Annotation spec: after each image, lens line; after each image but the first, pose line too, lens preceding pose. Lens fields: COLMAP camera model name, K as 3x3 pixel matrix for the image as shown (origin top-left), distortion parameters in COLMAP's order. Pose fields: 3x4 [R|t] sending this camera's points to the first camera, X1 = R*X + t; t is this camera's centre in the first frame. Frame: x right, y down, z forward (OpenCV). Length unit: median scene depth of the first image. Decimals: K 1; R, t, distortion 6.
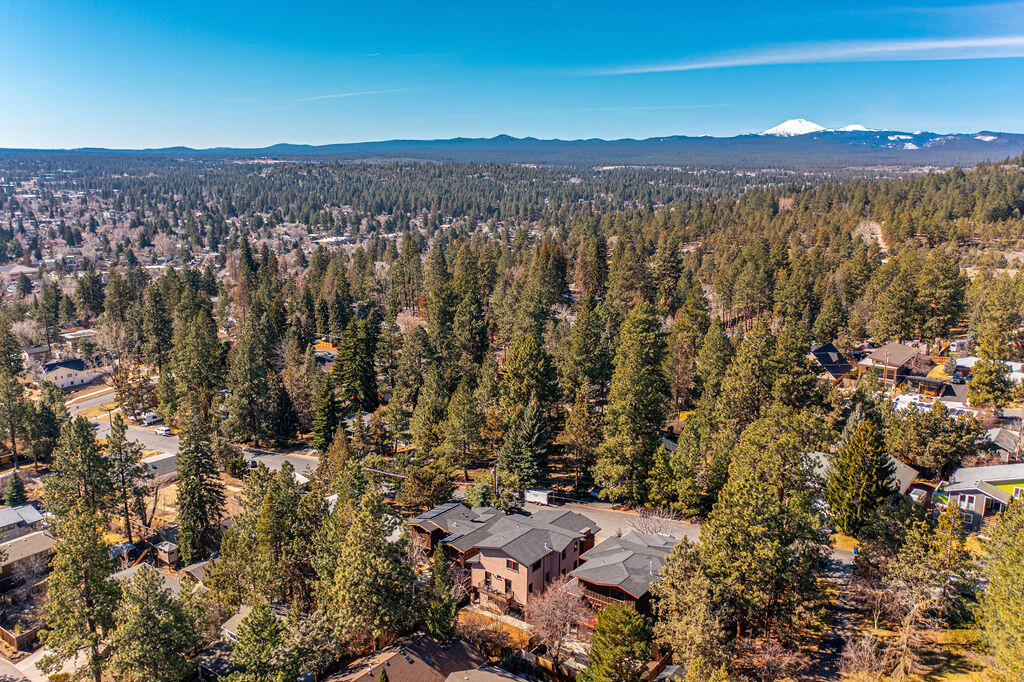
lens RADIAL K [[817.5, 0, 512.0], [0, 817.5, 341.0], [0, 0, 1]] dist [-0.004690, -0.003711]
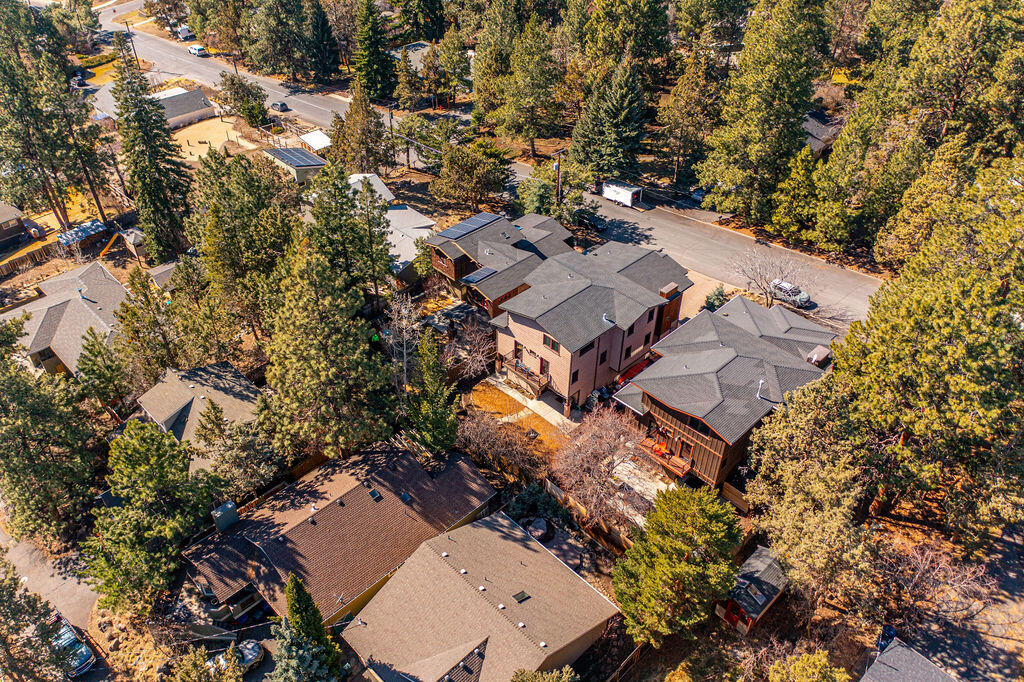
lens RADIAL K [[817.5, 0, 512.0], [0, 817.5, 341.0], [0, 0, 1]] dist [-0.004690, -0.003711]
pose [[0.989397, 0.096694, -0.108372, 0.029383], [-0.038079, 0.892764, 0.448913, -0.021846], [0.140158, -0.440026, 0.886980, 0.278398]]
